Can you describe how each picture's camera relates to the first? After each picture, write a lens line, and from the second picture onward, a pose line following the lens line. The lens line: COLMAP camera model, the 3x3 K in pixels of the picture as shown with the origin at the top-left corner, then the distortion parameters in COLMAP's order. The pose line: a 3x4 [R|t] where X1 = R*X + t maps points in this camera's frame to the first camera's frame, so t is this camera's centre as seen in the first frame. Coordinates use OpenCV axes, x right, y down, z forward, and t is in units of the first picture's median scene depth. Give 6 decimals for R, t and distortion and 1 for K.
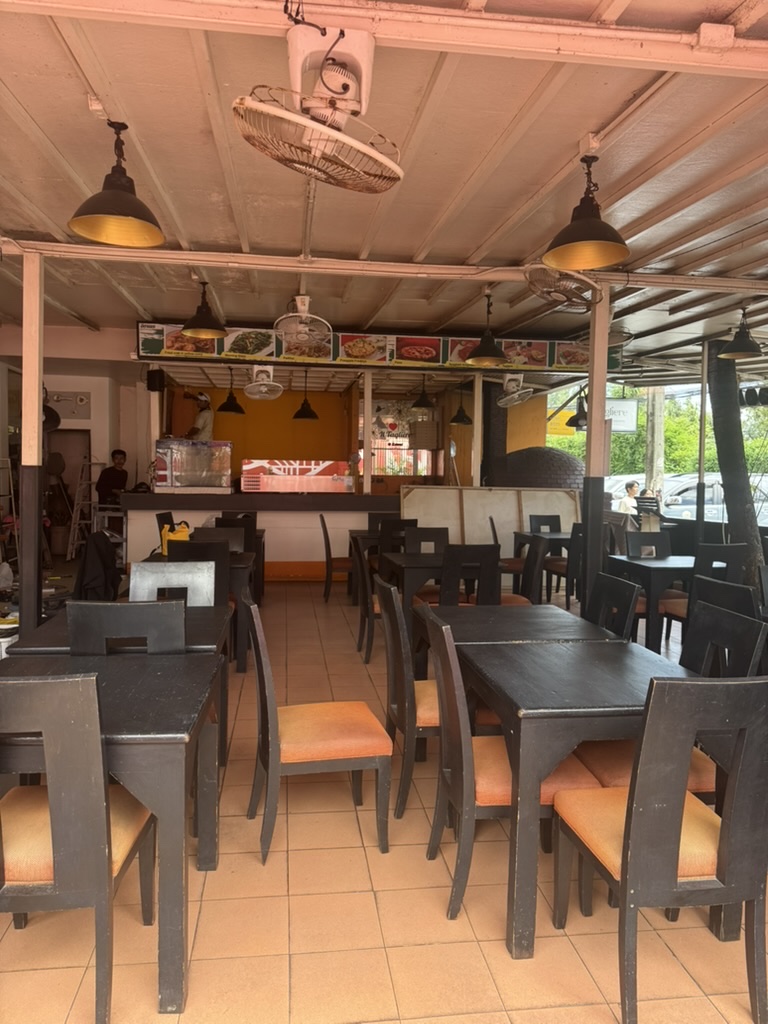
lens RADIAL K [[718.1, 0, 384.0], [0, 718.1, 512.0], [0, 0, 1]] dist [0.175386, -0.136192]
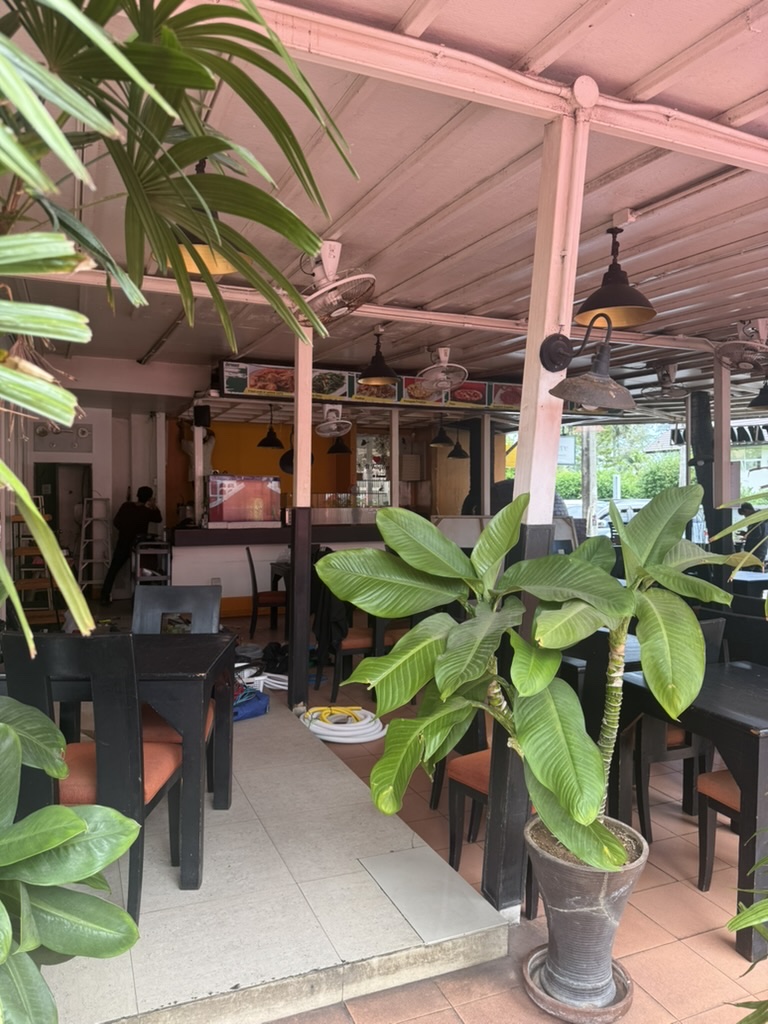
lens RADIAL K [[734.7, 0, 384.0], [0, 734.7, 512.0], [0, 0, 1]] dist [0.311072, 0.000526]
pose [[0.957584, -0.021379, 0.287359, -0.409284], [0.033333, 0.998768, -0.036772, -0.004232], [-0.286219, 0.044791, 0.957117, -0.043315]]
